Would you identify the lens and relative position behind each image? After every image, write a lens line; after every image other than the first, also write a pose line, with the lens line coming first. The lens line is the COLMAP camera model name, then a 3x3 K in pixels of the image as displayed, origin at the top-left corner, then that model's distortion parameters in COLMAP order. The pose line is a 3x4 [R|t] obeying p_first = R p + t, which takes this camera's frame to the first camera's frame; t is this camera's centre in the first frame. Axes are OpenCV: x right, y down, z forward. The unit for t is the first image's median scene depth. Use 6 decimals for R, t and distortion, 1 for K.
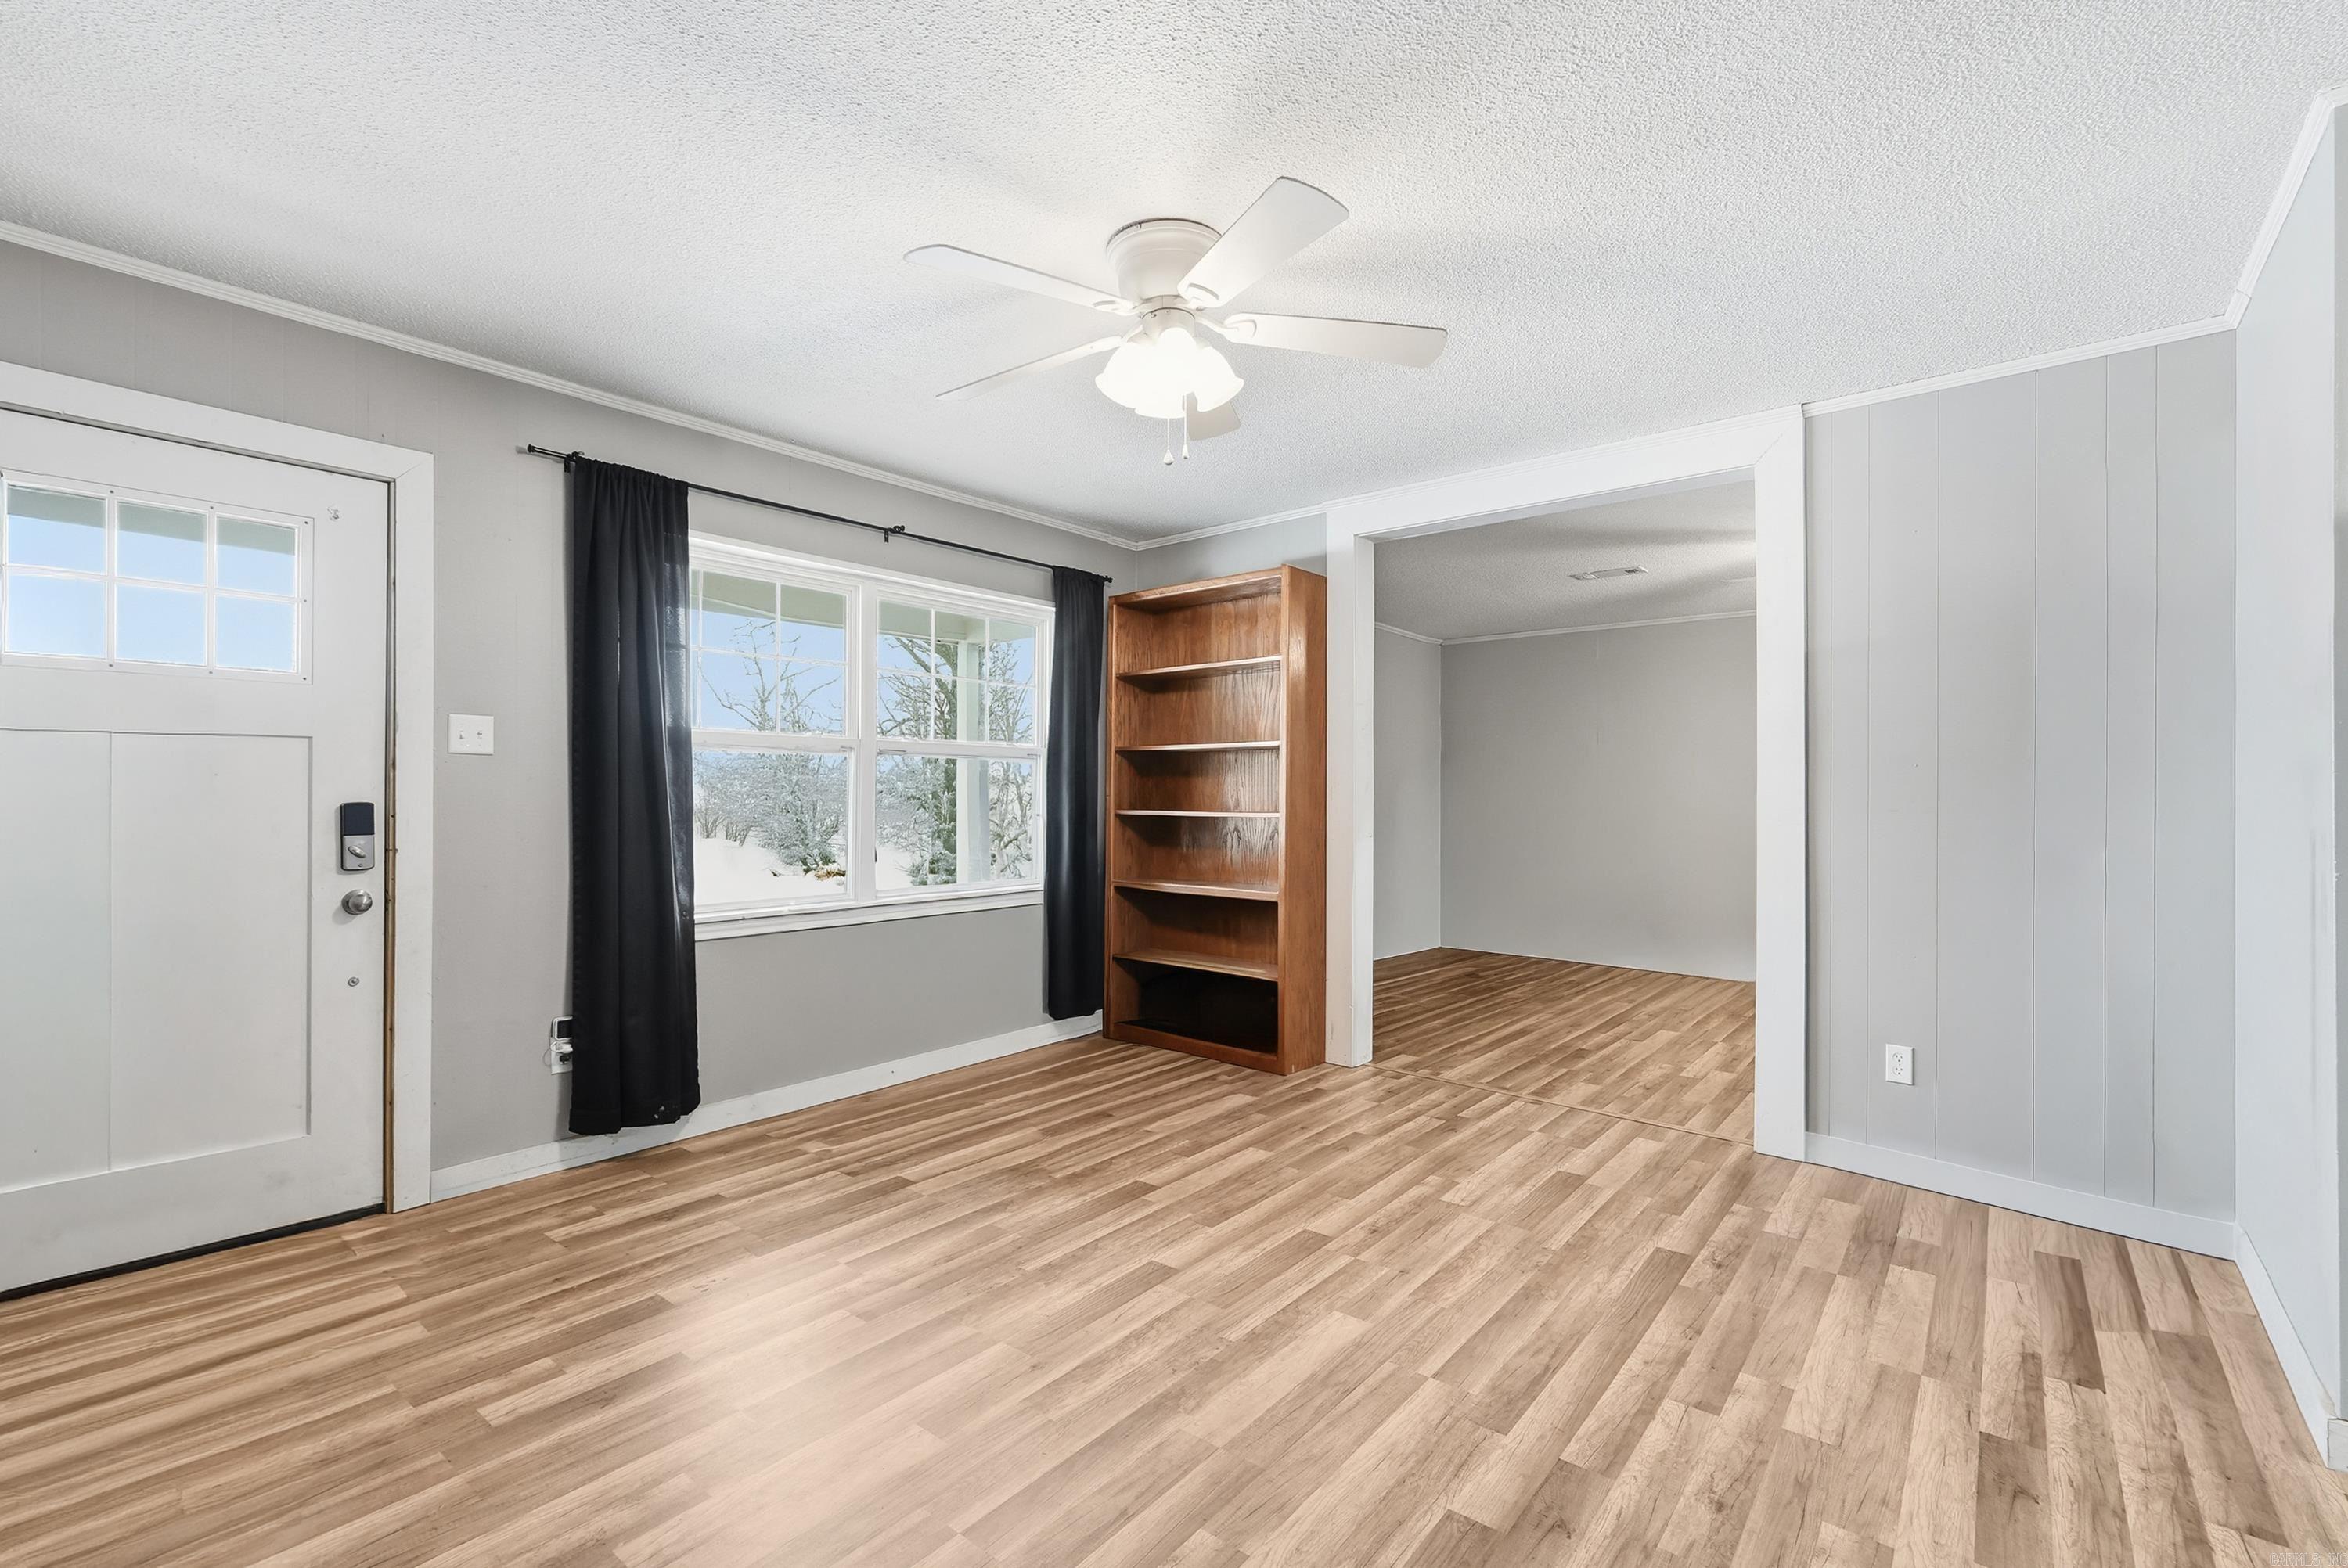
lens RADIAL K [[1050.9, 0, 1176.8], [0, 1050.9, 784.8], [0, 0, 1]] dist [-0.012545, 0.006309]
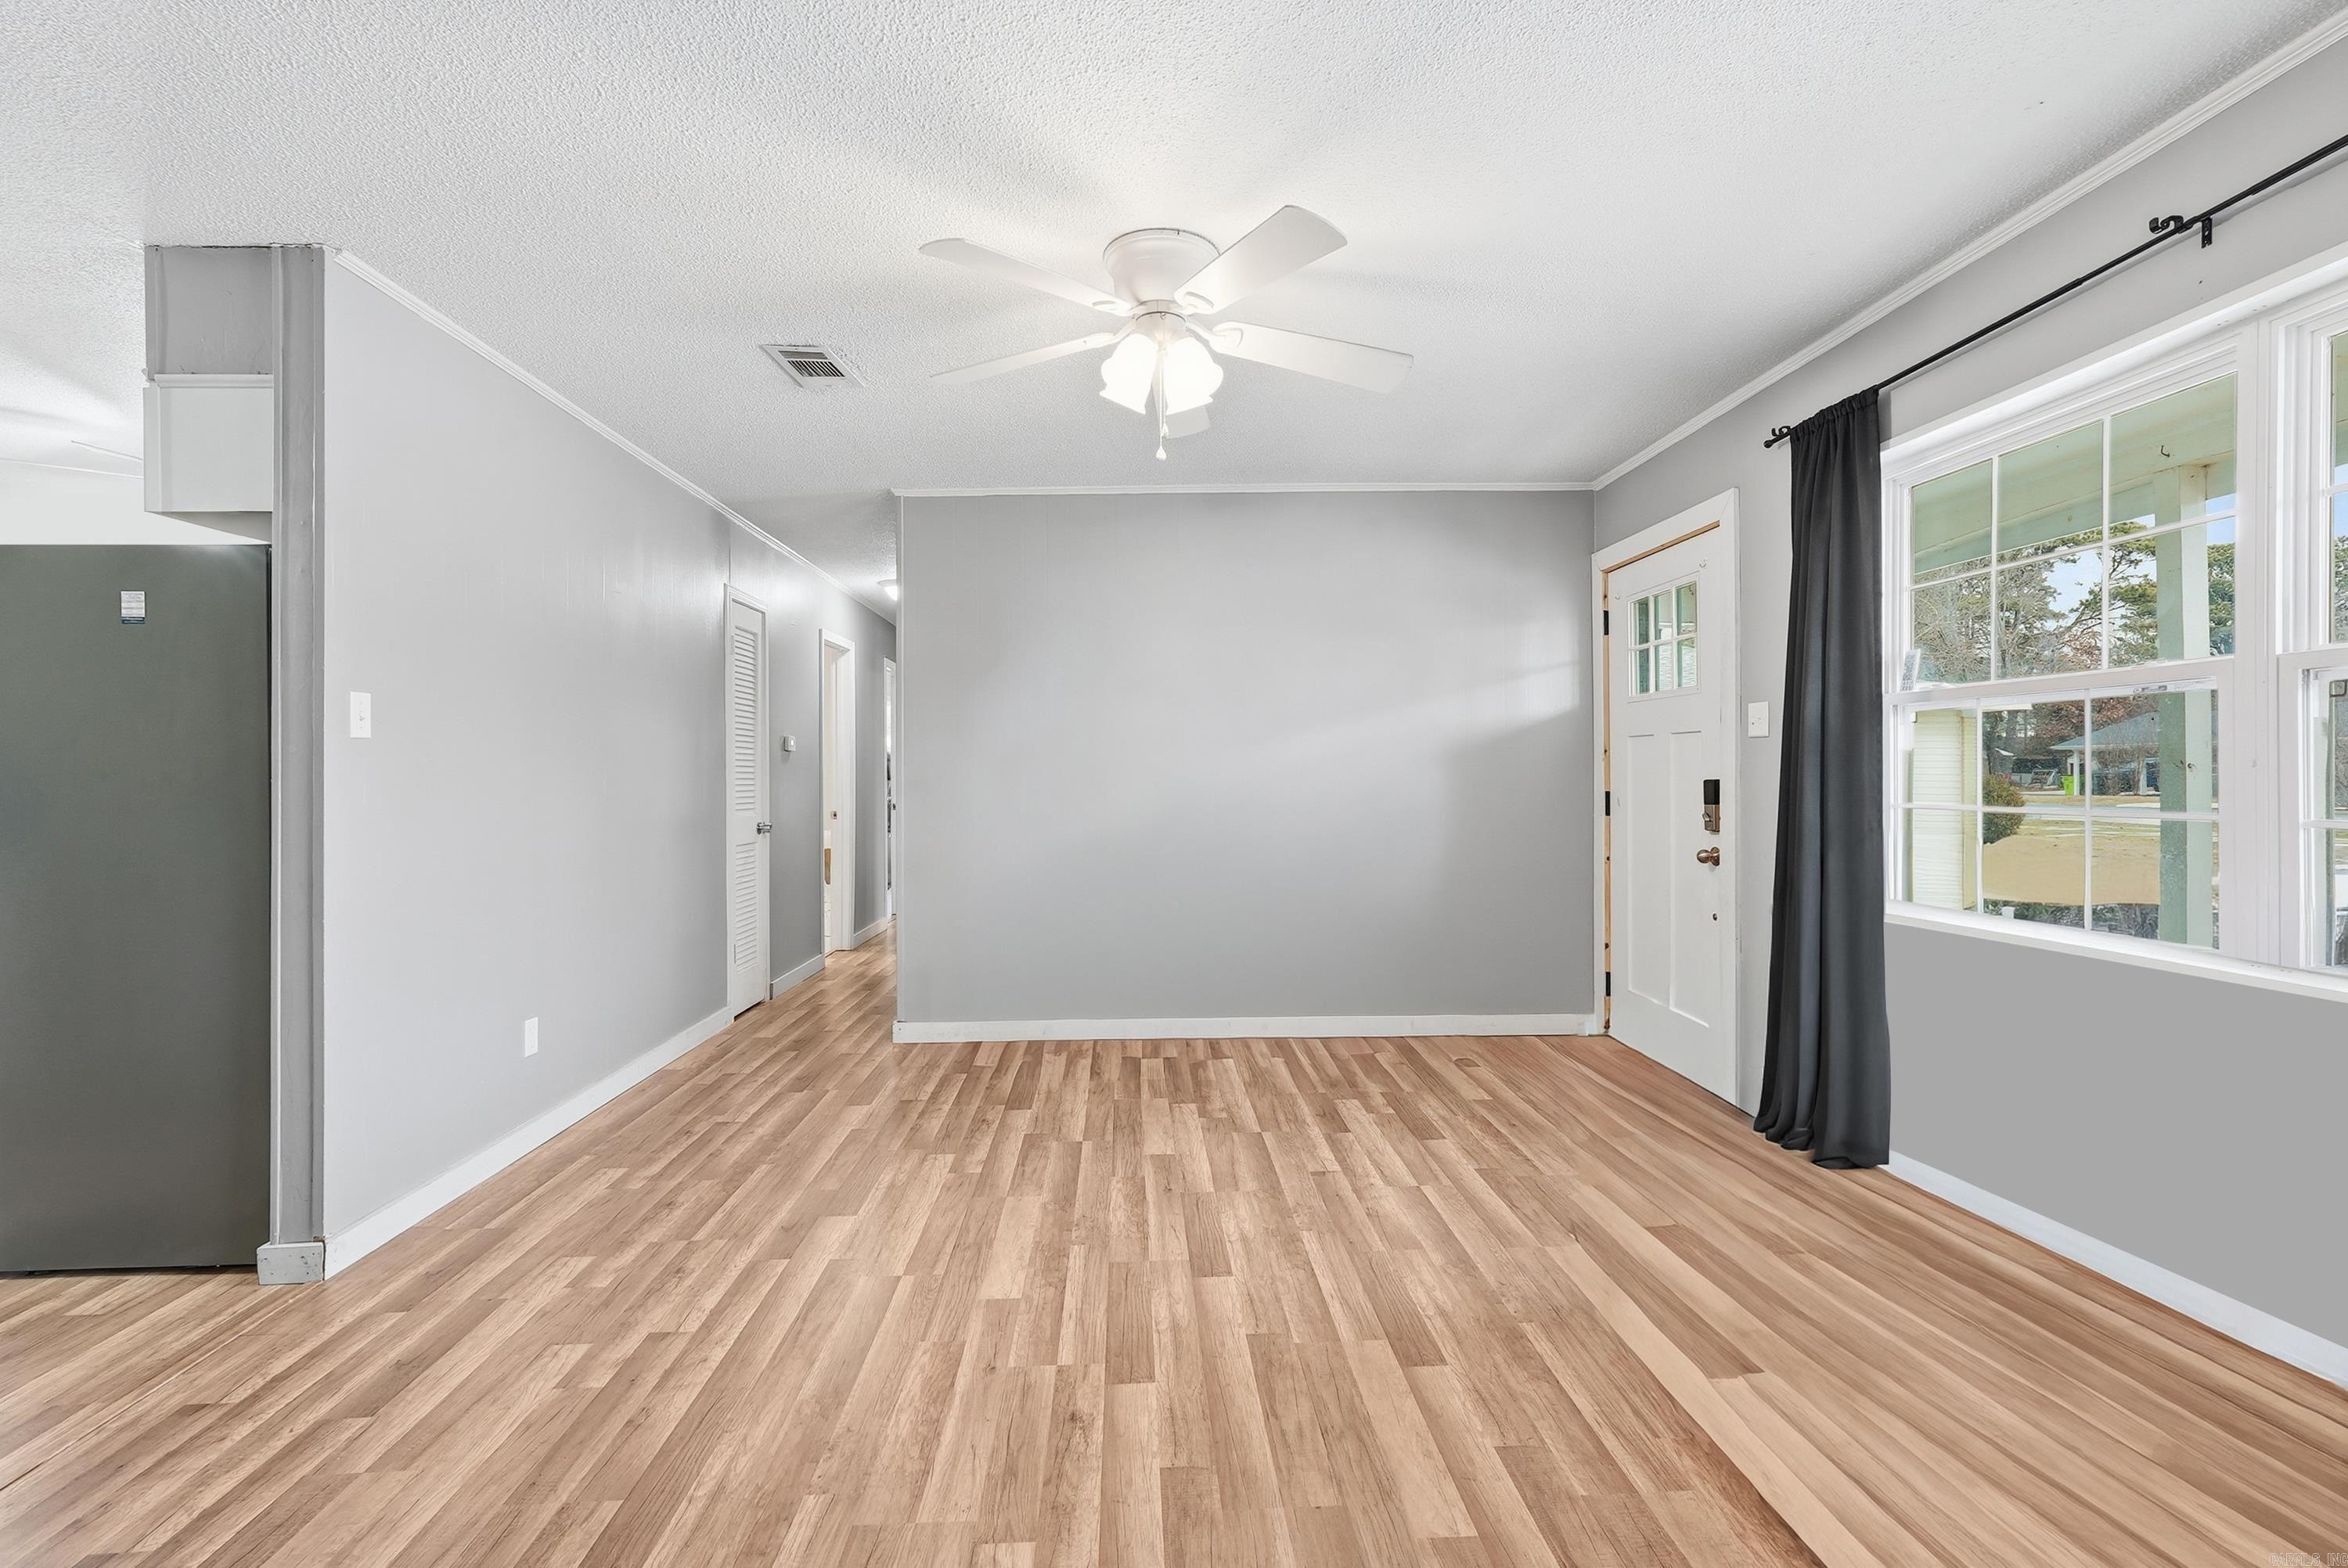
lens RADIAL K [[1050.9, 0, 1175.1], [0, 1050.9, 778.6], [0, 0, 1]] dist [-0.012545, 0.006309]
pose [[-0.750983, 0.004836, -0.660304, 0.530124], [0.009805, 0.999945, -0.003828, 0.013336], [0.660248, -0.009349, -0.750989, 1.412054]]
